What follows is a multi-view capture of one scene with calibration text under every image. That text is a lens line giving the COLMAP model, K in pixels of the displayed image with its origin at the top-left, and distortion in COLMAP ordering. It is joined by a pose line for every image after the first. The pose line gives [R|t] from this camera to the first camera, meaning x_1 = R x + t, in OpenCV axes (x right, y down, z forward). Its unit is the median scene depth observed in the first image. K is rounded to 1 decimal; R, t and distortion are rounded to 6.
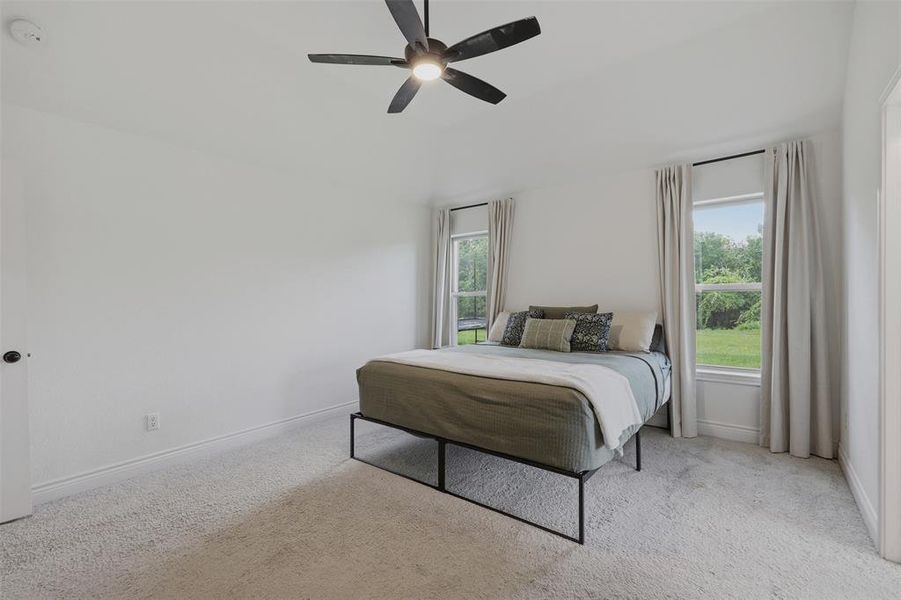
lens RADIAL K [[402.1, 0, 450.6], [0, 402.1, 295.9], [0, 0, 1]] dist [-0.000431, -0.000071]
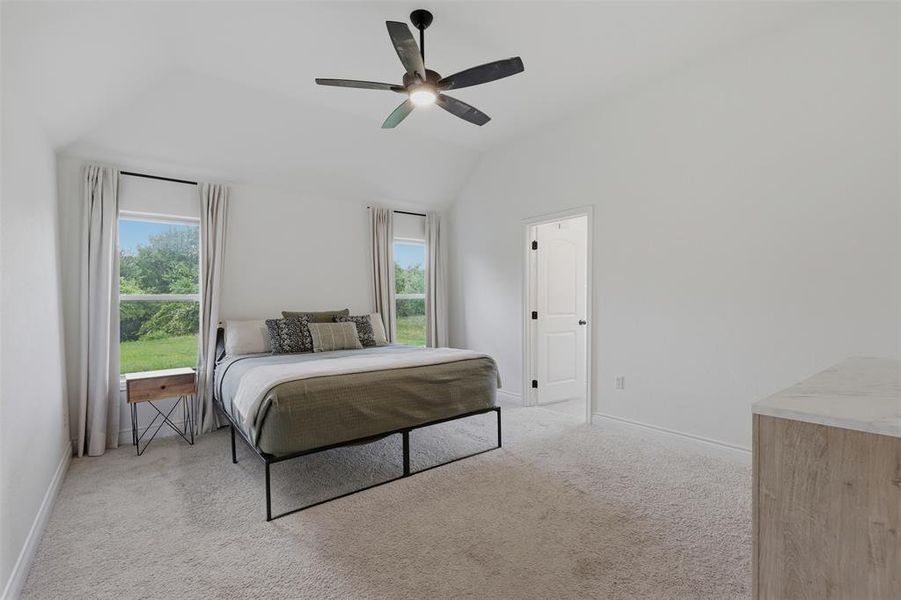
lens RADIAL K [[414.0, 0, 452.2], [0, 414.0, 301.1], [0, 0, 1]] dist [-0.000288, -0.000317]
pose [[0.236706, 0.010168, 0.971528, -0.866701], [0.002718, 0.999934, -0.011127, 0.016283], [-0.971578, 0.005274, 0.236663, 0.486298]]
